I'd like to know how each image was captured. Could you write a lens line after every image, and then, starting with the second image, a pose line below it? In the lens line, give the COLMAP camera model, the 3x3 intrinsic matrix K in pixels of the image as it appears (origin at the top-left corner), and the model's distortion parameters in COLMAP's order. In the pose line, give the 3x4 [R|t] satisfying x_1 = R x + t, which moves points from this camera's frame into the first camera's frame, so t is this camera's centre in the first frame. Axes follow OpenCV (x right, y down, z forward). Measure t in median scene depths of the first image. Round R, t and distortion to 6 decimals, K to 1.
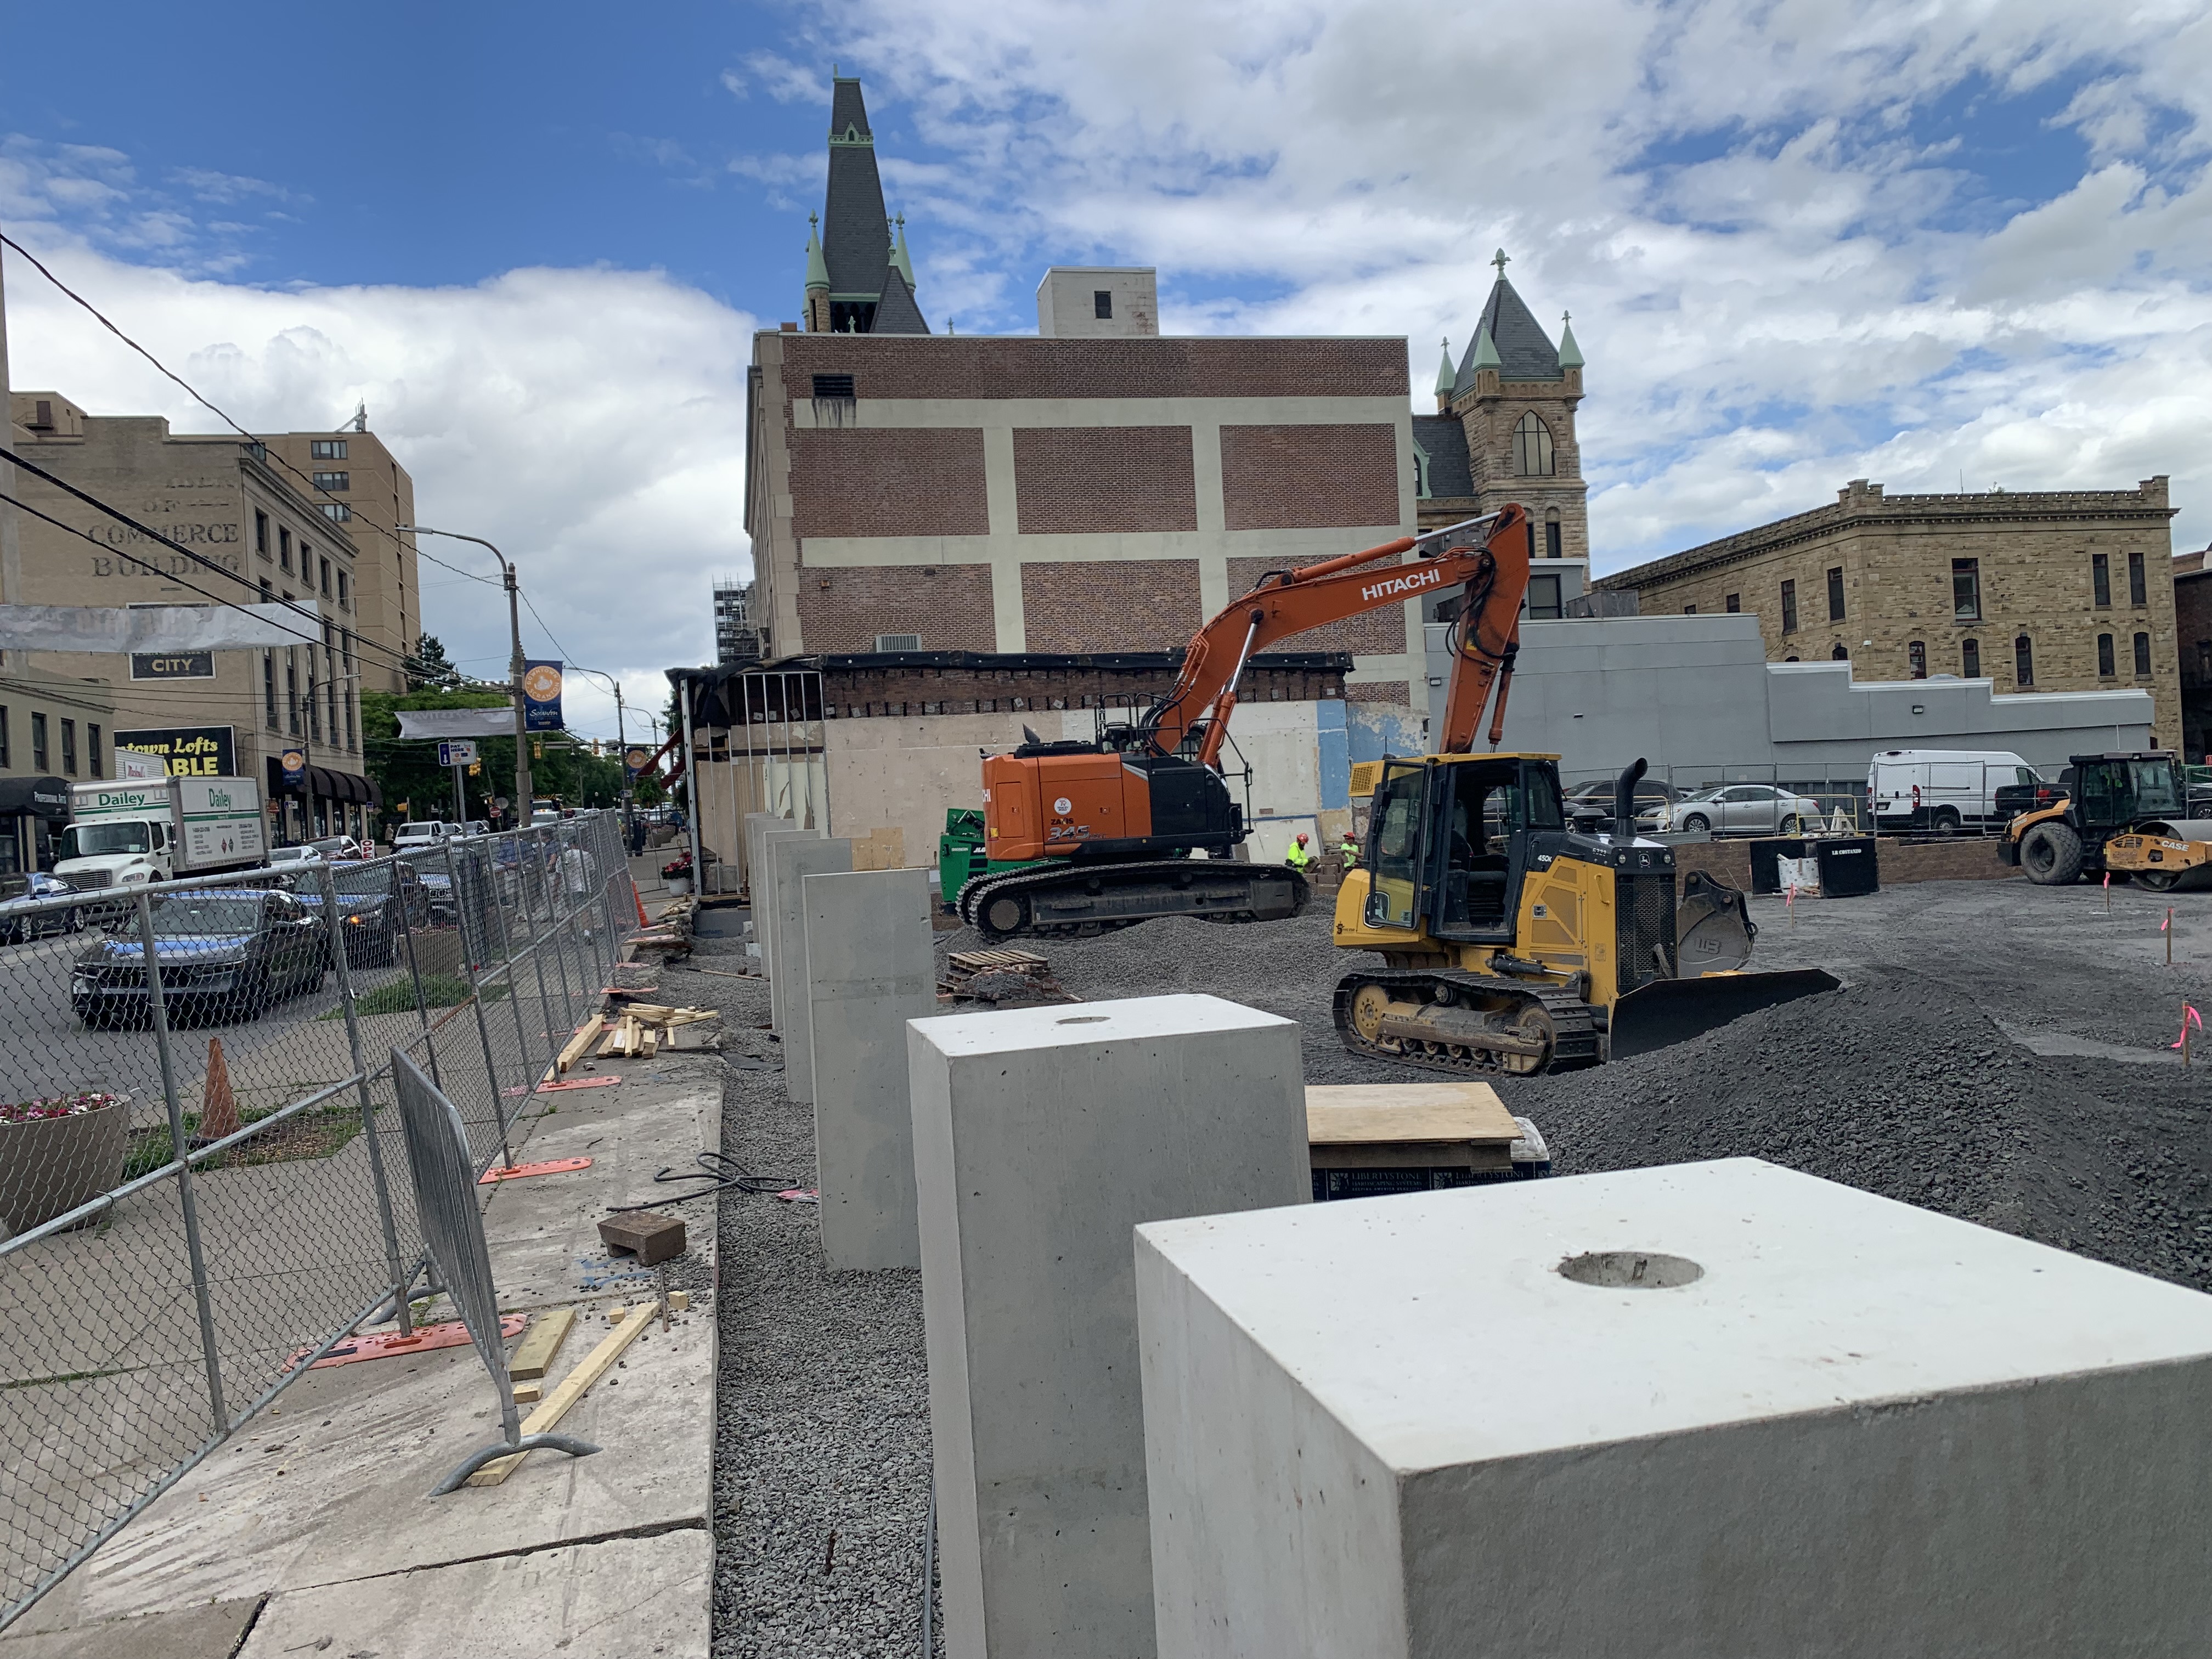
lens RADIAL K [[1705.4, 0, 1106.0], [0, 1705.4, 829.5], [0, 0, 1]] dist [0.076345, -0.156890]
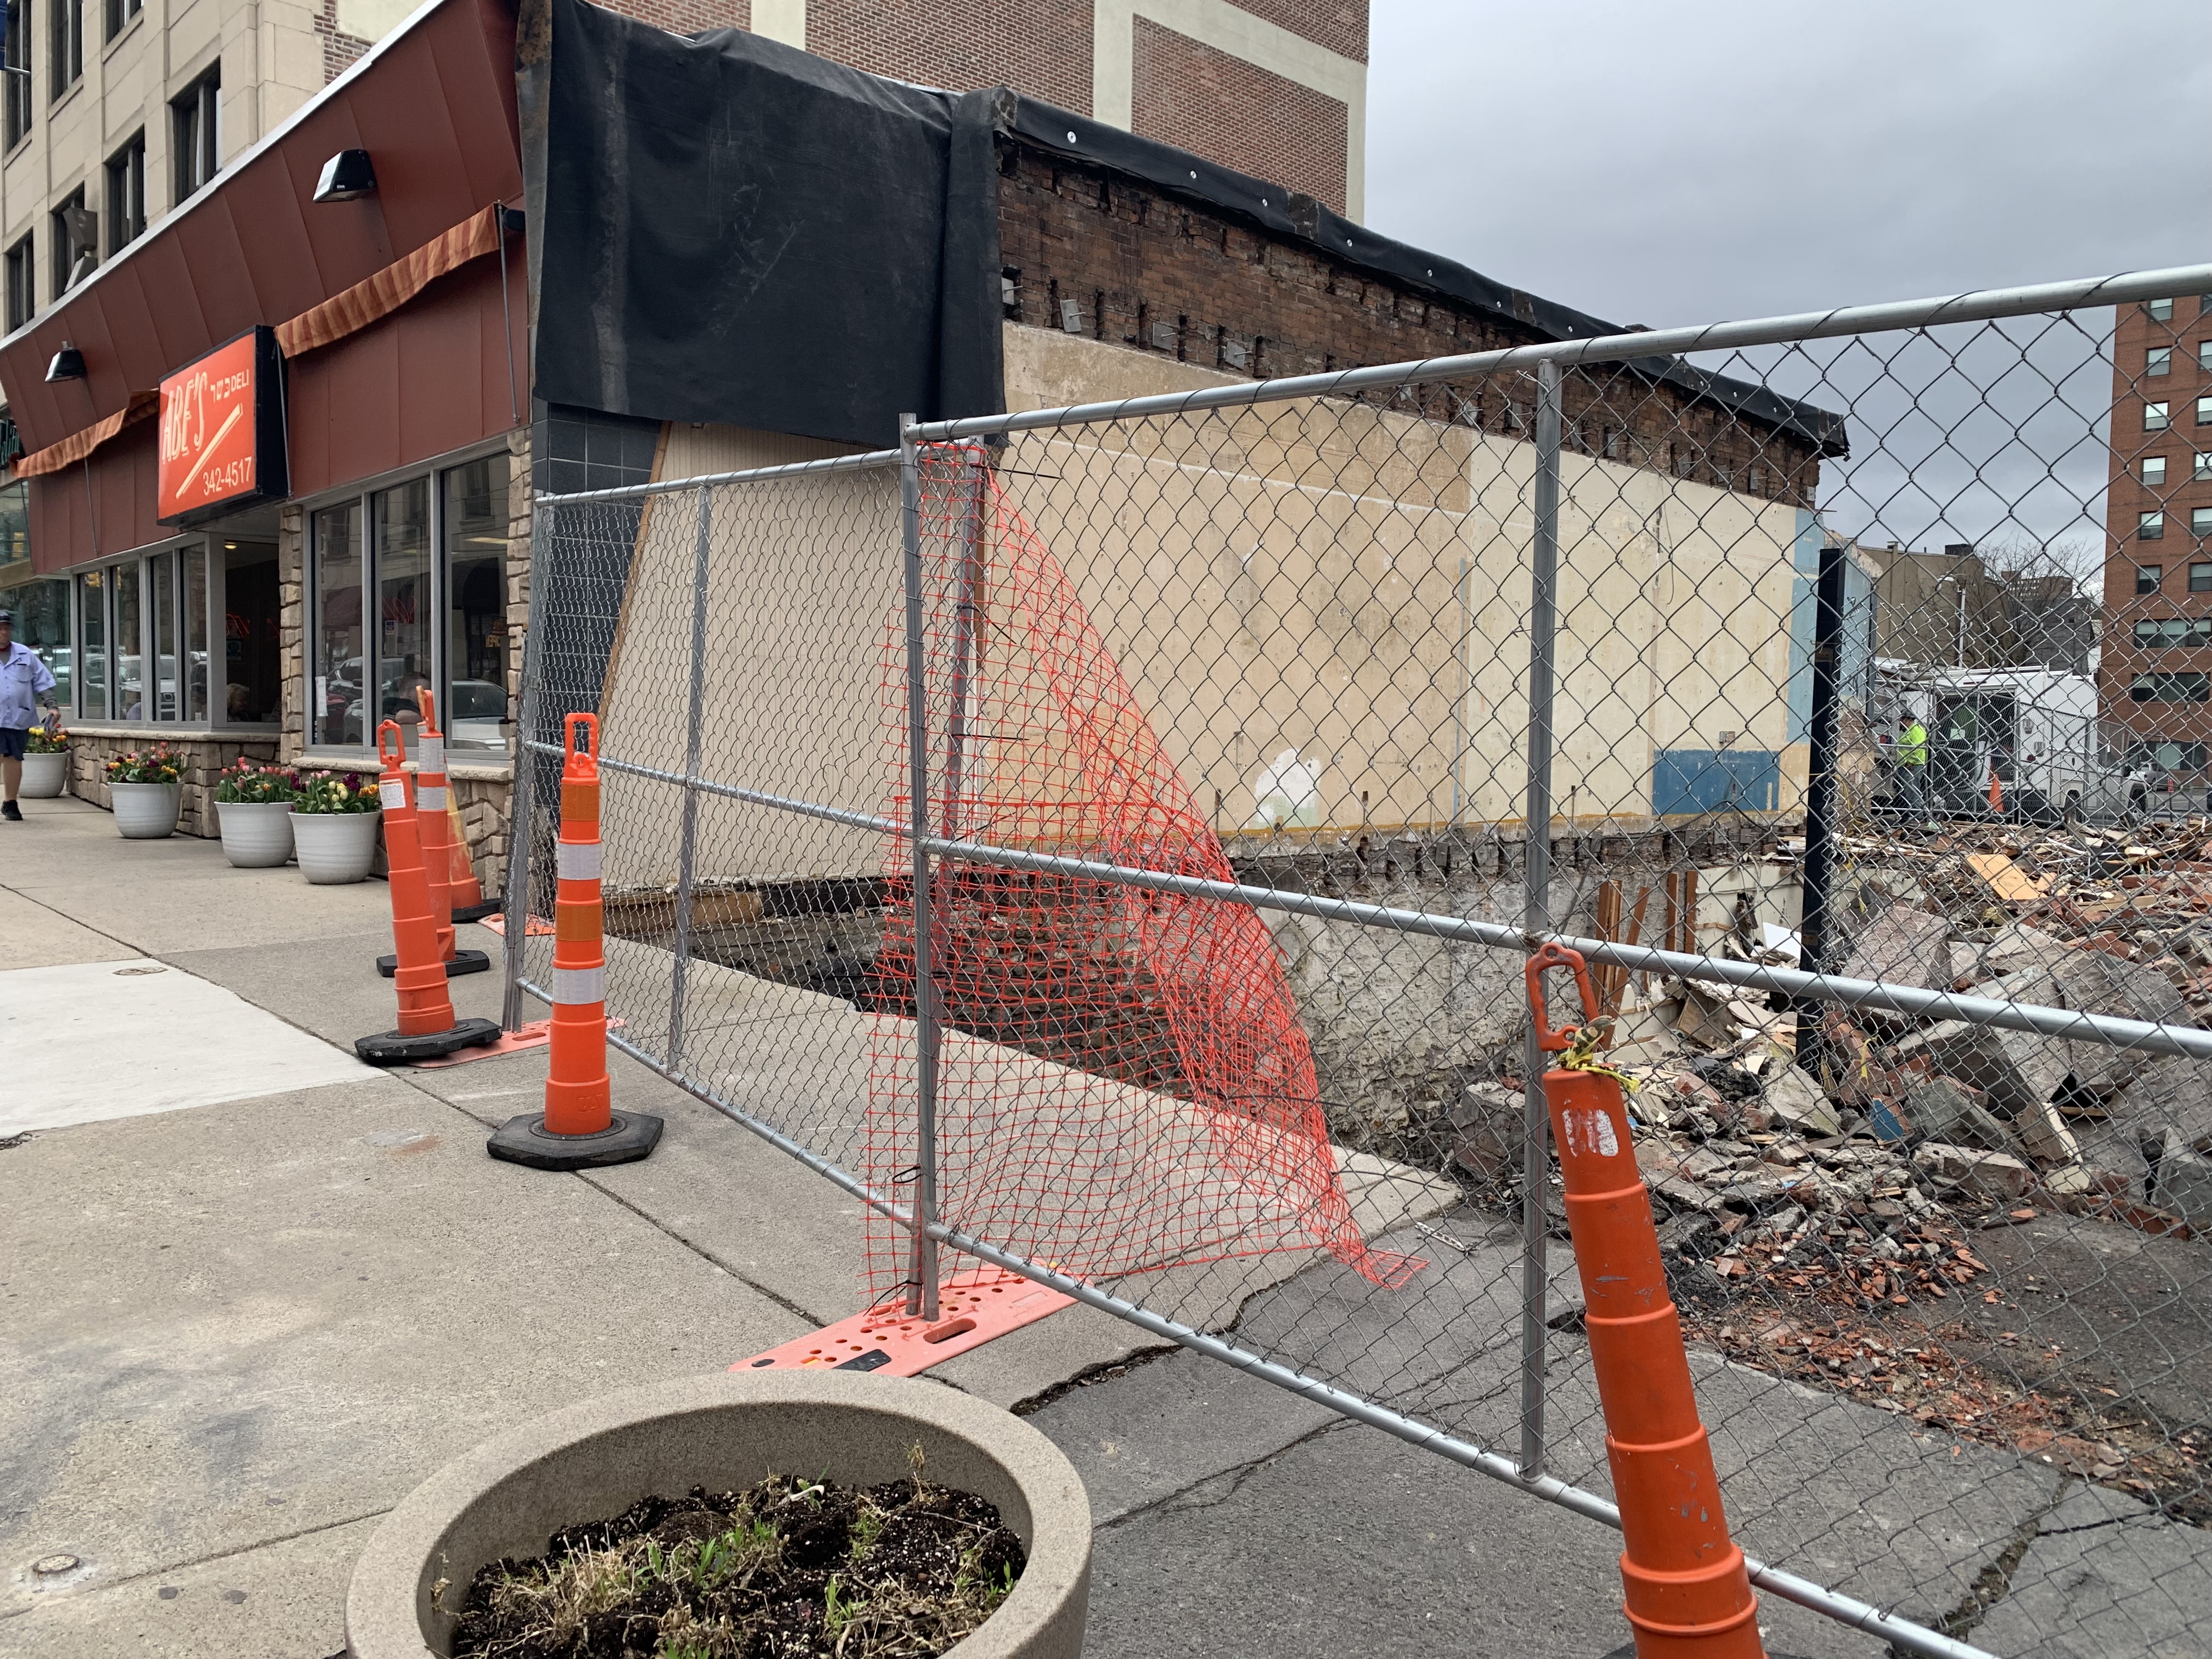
lens RADIAL K [[1705.4, 0, 1106.0], [0, 1705.4, 829.5], [0, 0, 1]] dist [0.076345, -0.156890]
pose [[0.854254, 0.043570, 0.518026, -0.218227], [-0.065134, 0.997600, 0.023503, 0.011036], [-0.515759, -0.053819, 0.855042, 0.542788]]
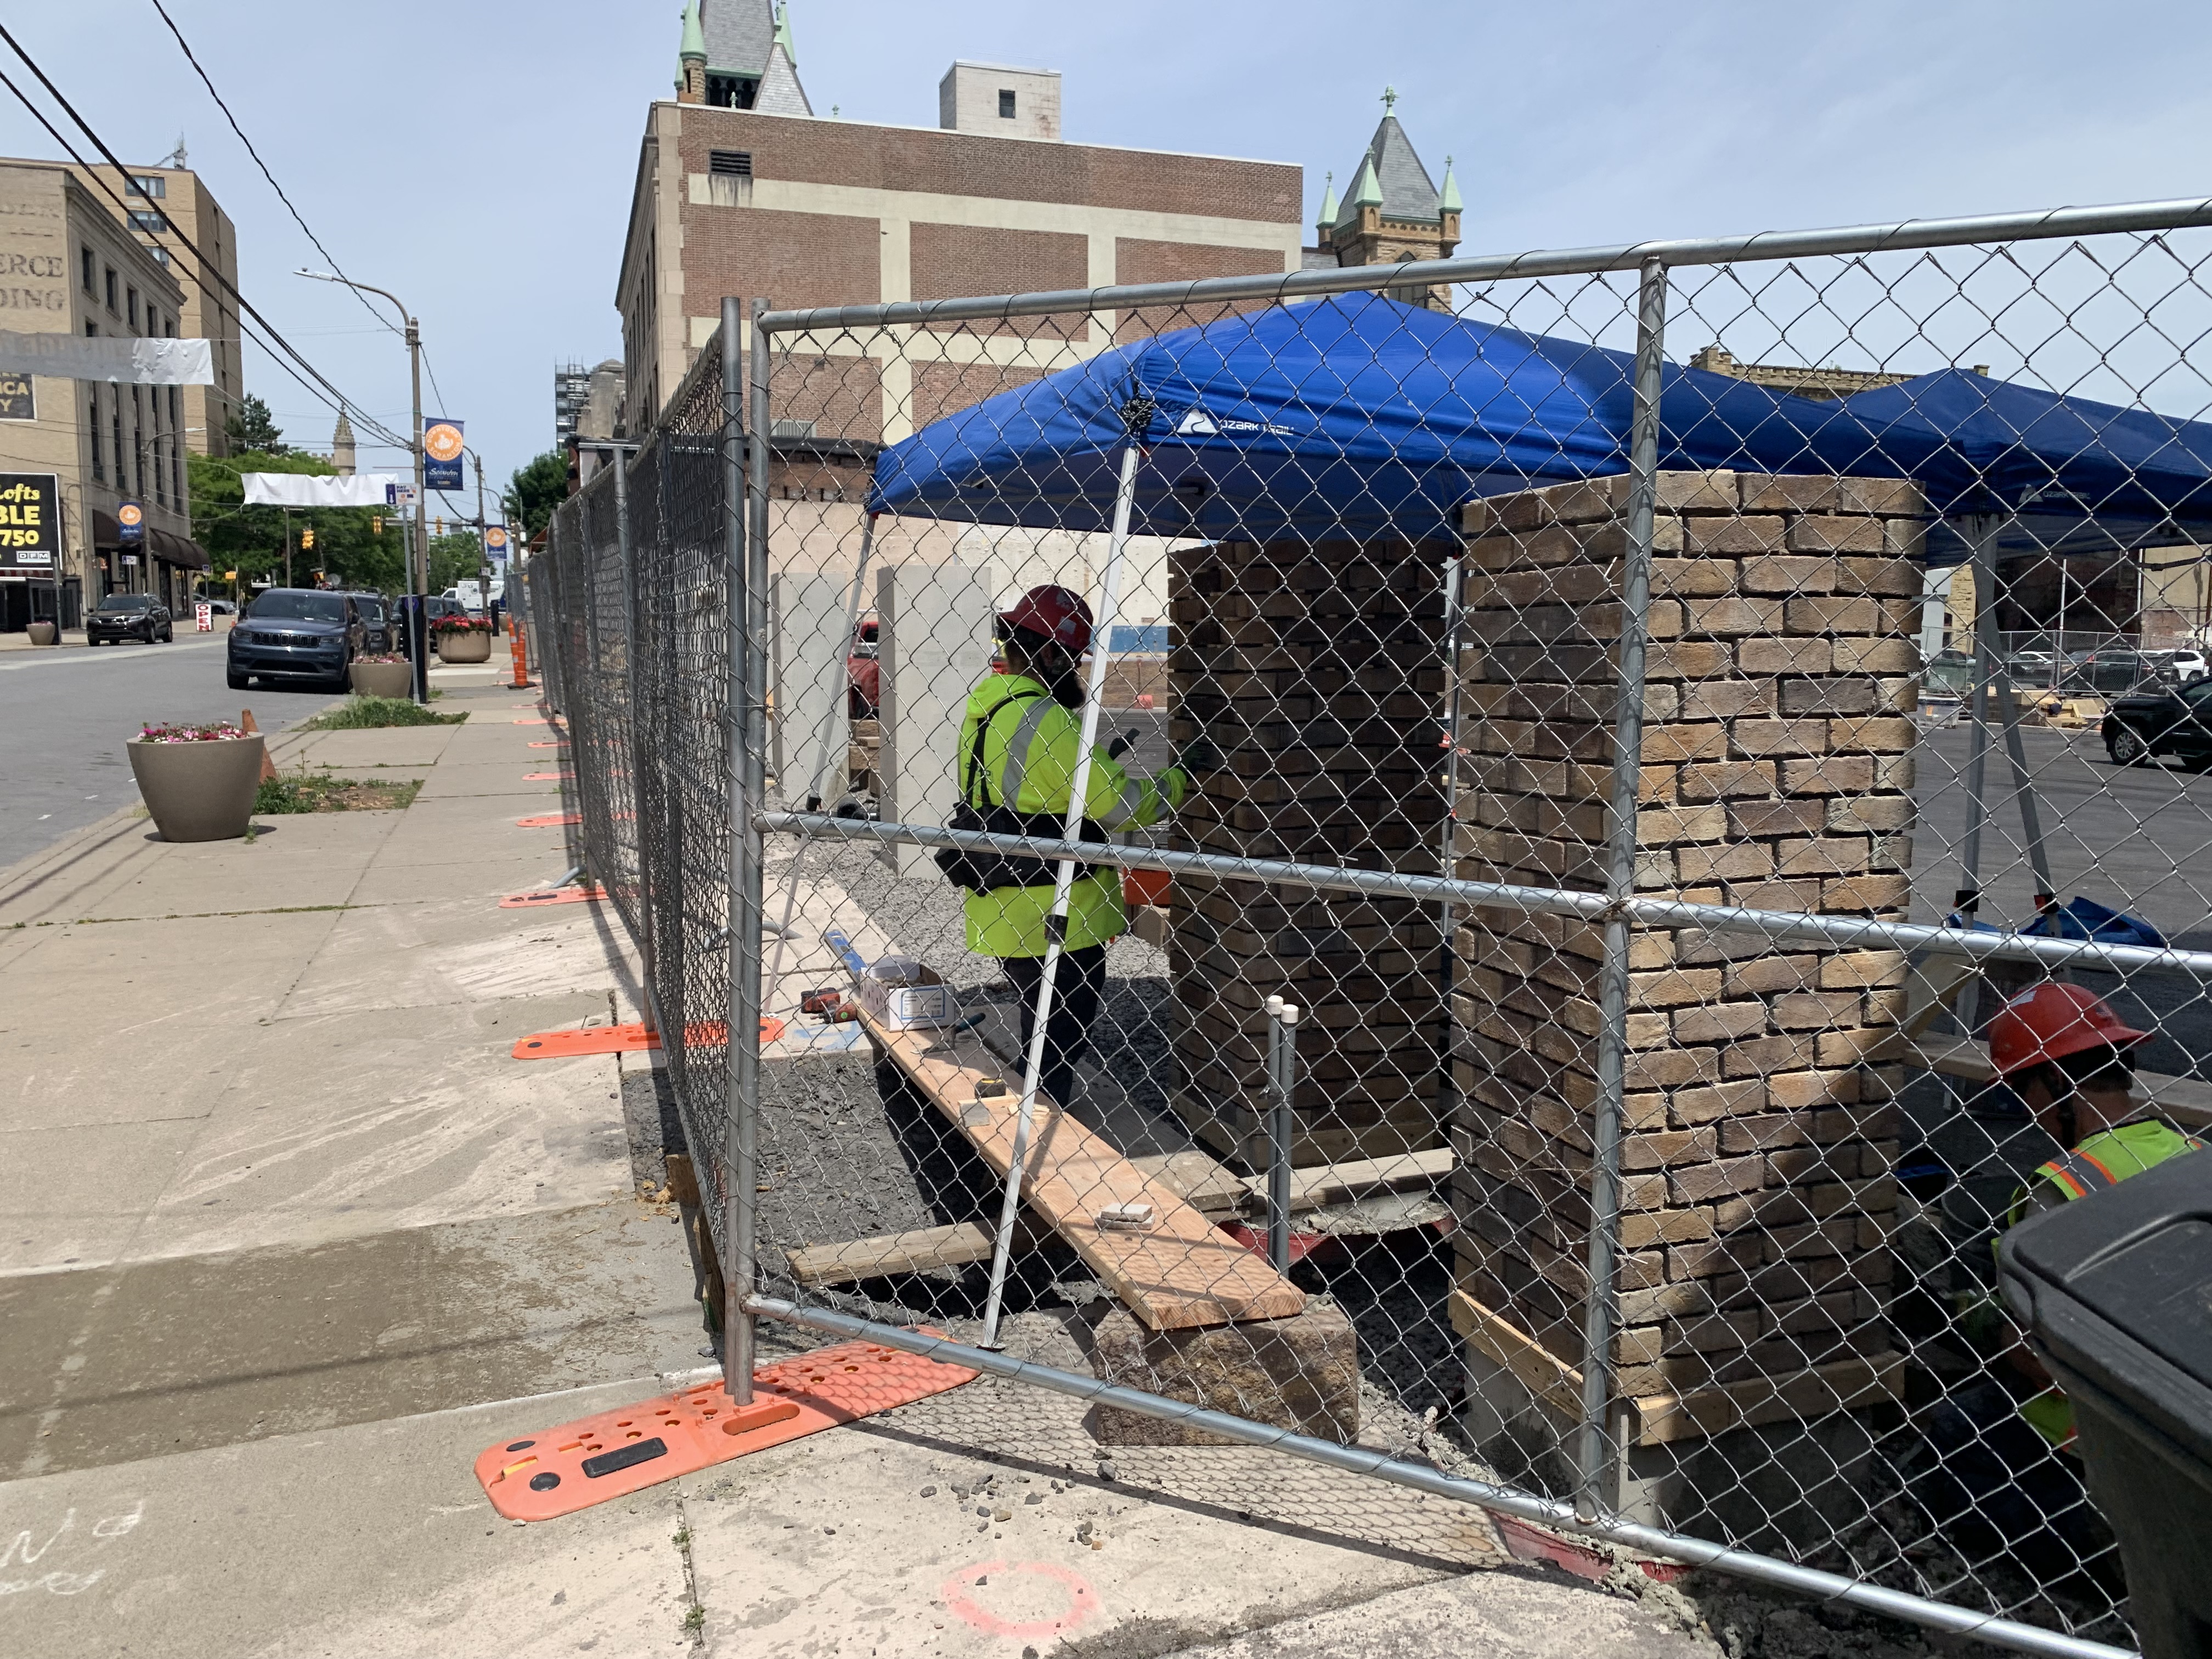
lens RADIAL K [[1732.6, 0, 1130.5], [0, 1732.6, 824.0], [0, 0, 1]] dist [-0.008880, 0.007762]
pose [[0.992600, 0.048873, 0.111158, -0.021949], [-0.059248, 0.993992, 0.092033, 0.013959], [-0.105992, -0.097938, 0.989532, -0.045881]]
